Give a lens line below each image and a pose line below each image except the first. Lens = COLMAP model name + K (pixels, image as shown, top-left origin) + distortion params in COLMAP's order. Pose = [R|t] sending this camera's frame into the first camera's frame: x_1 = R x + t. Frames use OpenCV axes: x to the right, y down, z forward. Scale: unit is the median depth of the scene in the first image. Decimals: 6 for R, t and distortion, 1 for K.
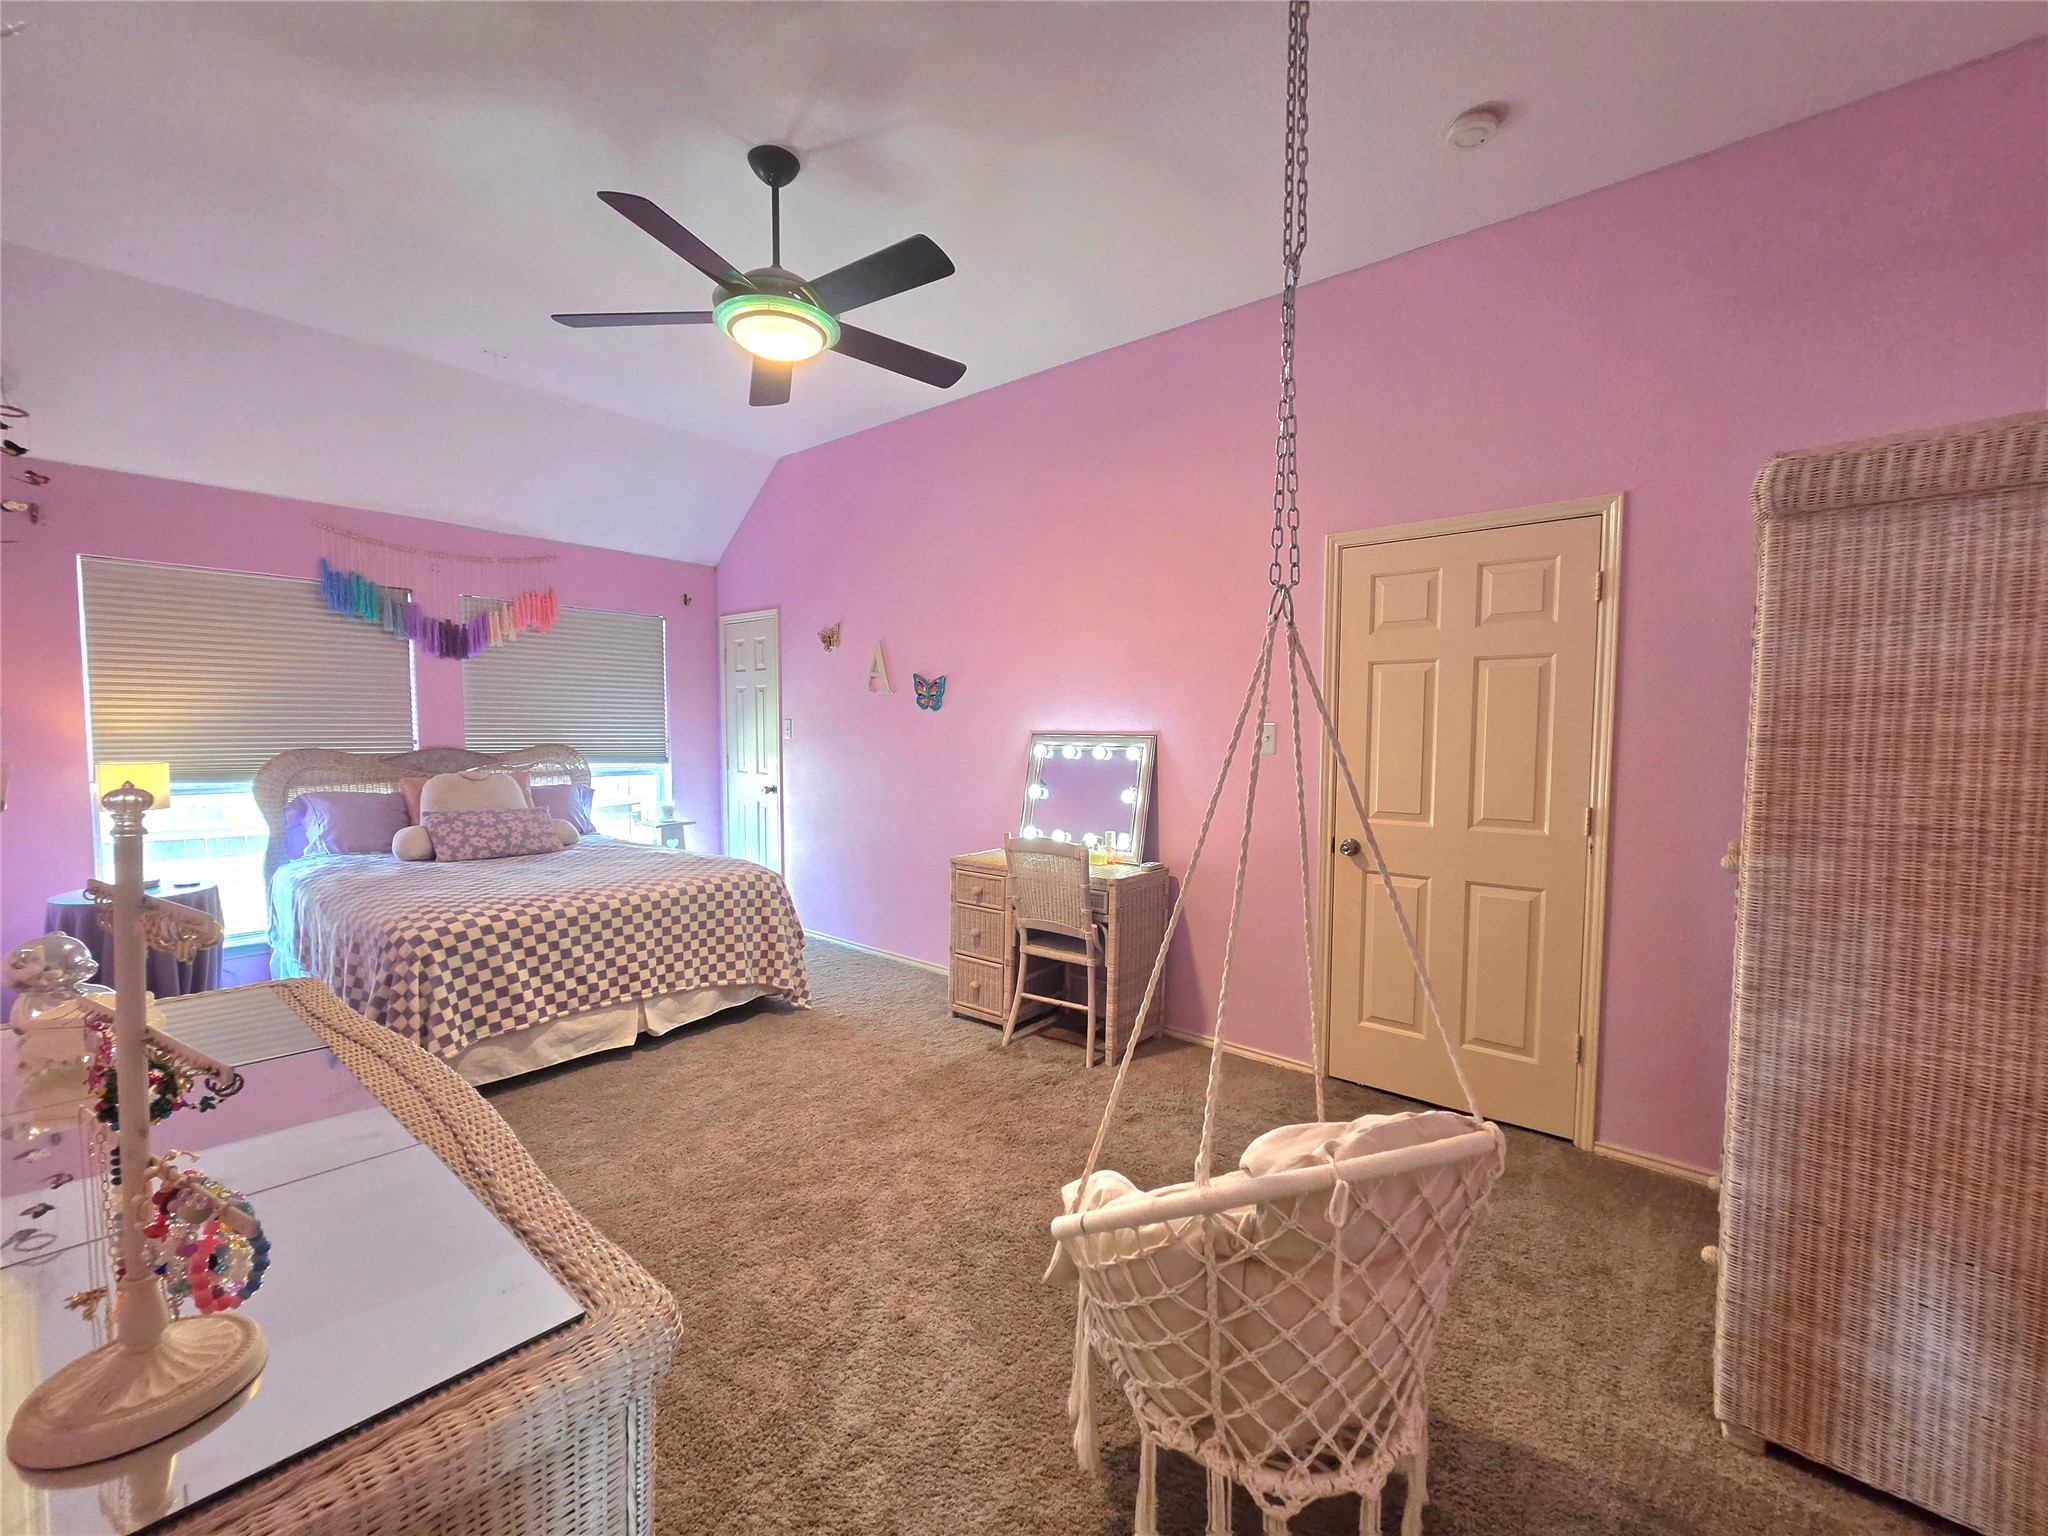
lens RADIAL K [[838.8, 0, 1033.3], [0, 838.8, 768.8], [0, 0, 1]] dist [0.000730, -0.000037]
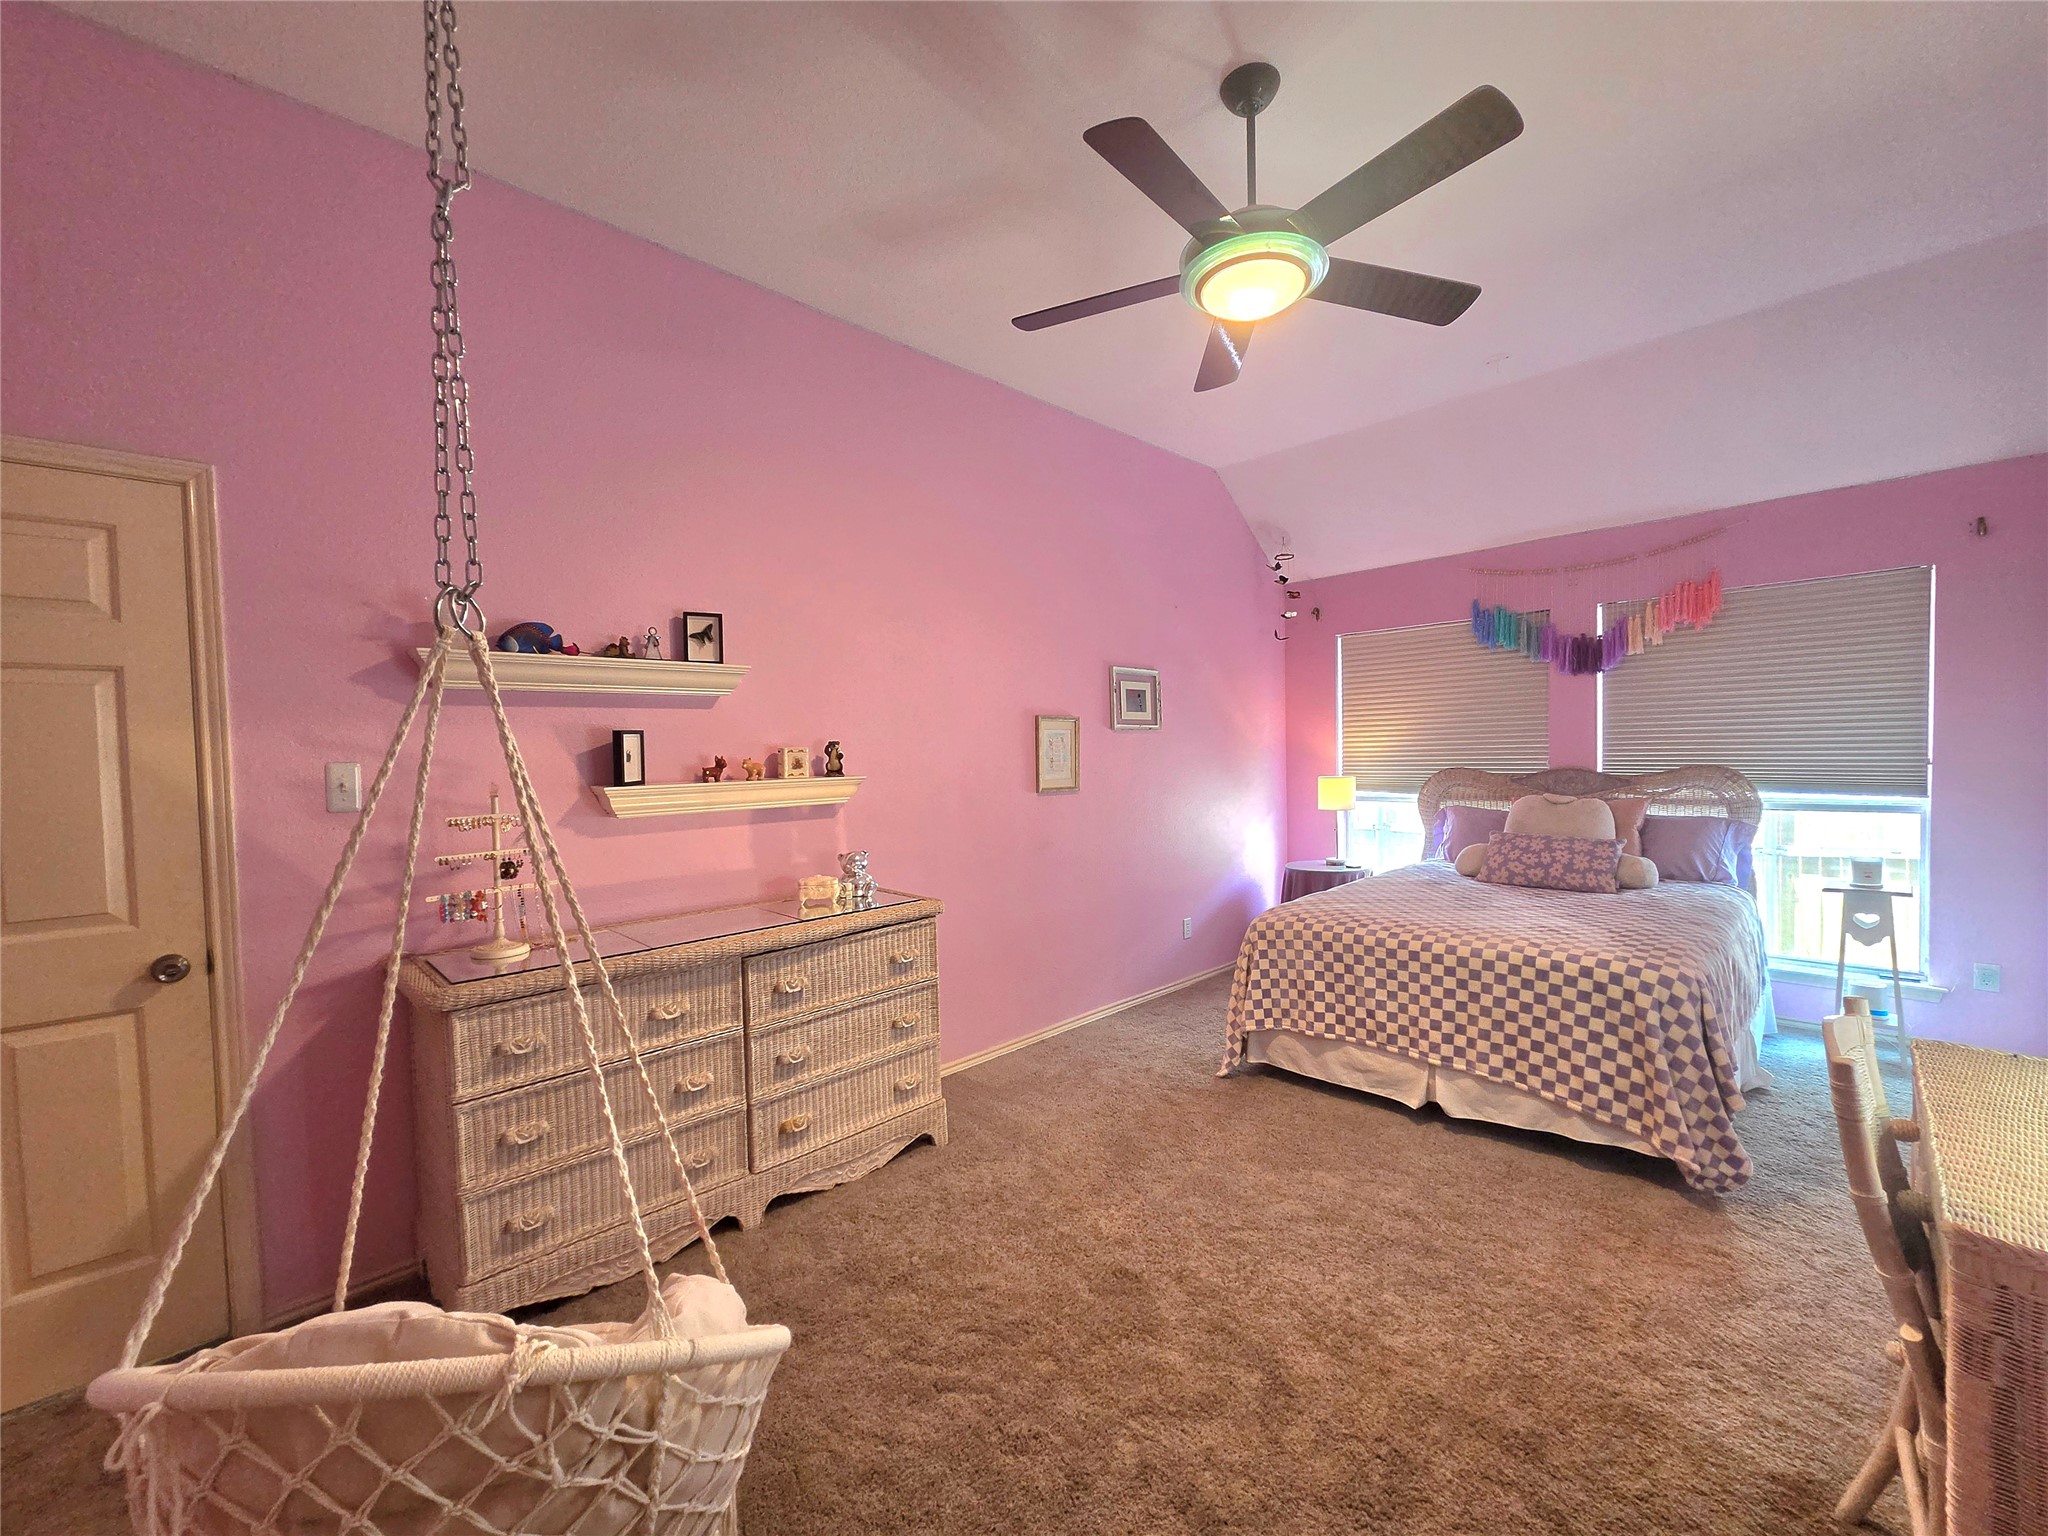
lens RADIAL K [[838.8, 0, 1036.2], [0, 838.8, 777.8], [0, 0, 1]] dist [0.000730, -0.000037]
pose [[-0.091542, 0.027942, -0.995409, 0.364216], [-0.028976, 0.999108, 0.030710, -0.030607], [0.995380, 0.031654, -0.090650, 0.562354]]
